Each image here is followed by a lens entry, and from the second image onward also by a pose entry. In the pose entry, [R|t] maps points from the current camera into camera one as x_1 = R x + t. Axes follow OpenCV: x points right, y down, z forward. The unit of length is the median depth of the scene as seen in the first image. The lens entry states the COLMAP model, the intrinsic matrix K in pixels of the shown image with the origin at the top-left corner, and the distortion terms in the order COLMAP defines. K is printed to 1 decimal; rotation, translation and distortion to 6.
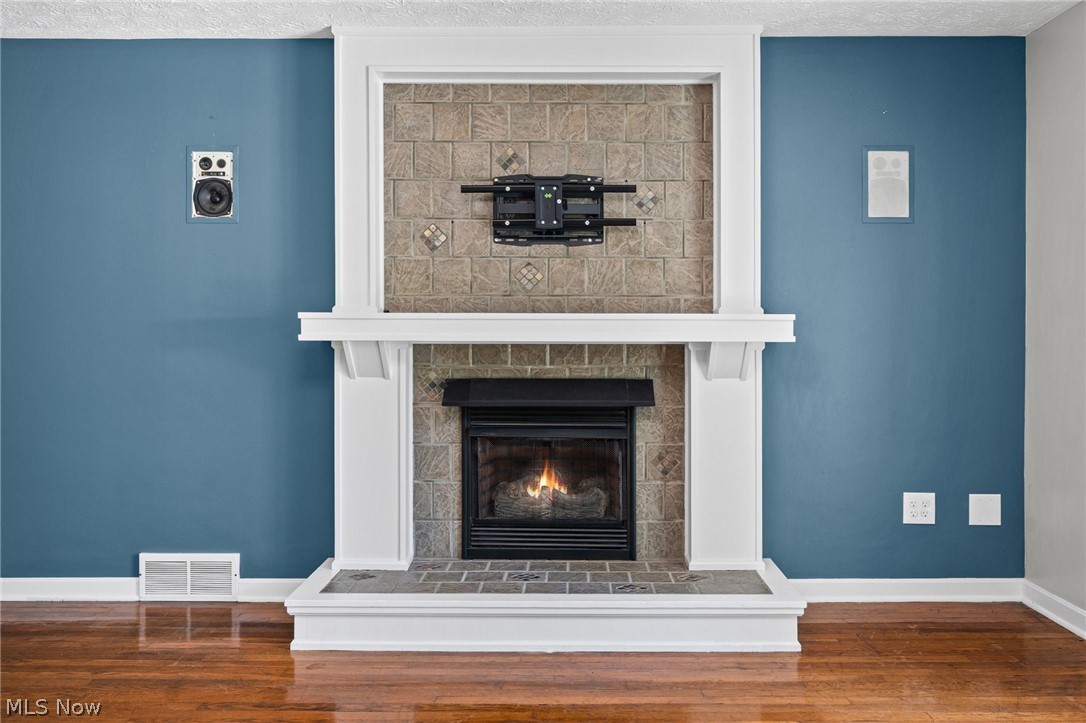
lens RADIAL K [[974.8, 0, 544.7], [0, 974.8, 338.3], [0, 0, 1]] dist [-0.000861, 0.002493]
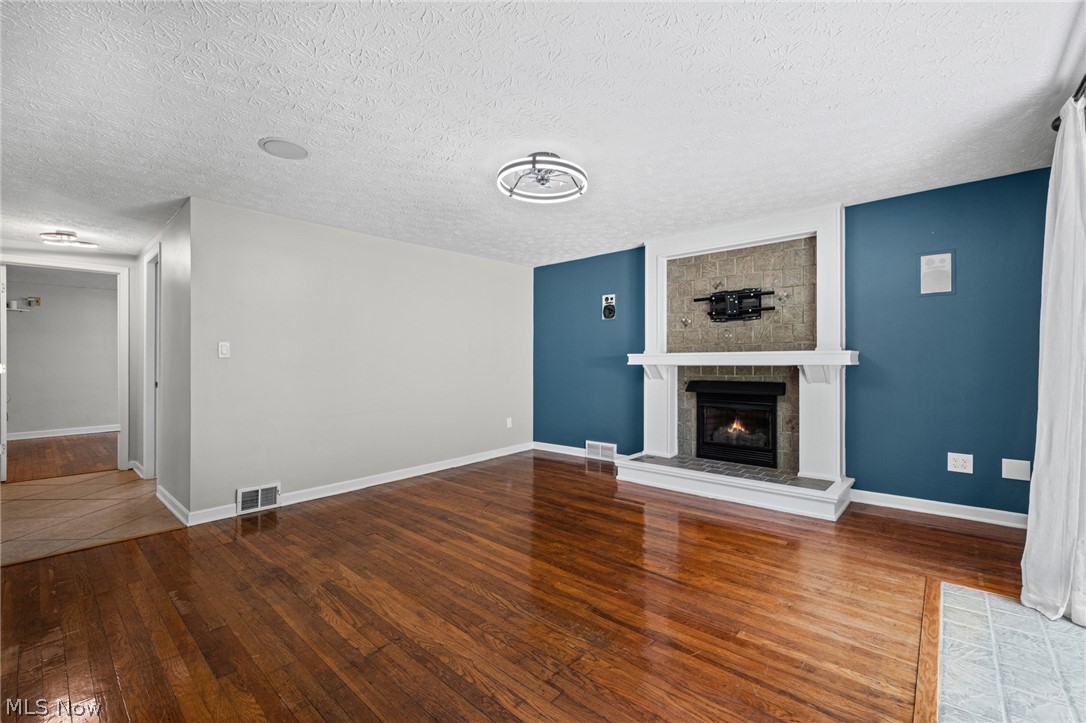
lens RADIAL K [[467.7, 0, 540.1], [0, 467.7, 358.1], [0, 0, 1]] dist [-0.000534, 0.000045]
pose [[0.741794, -0.011653, -0.670526, 0.390450], [0.003653, 0.999904, -0.013336, 0.000839], [0.670617, 0.007443, 0.741766, -0.090688]]
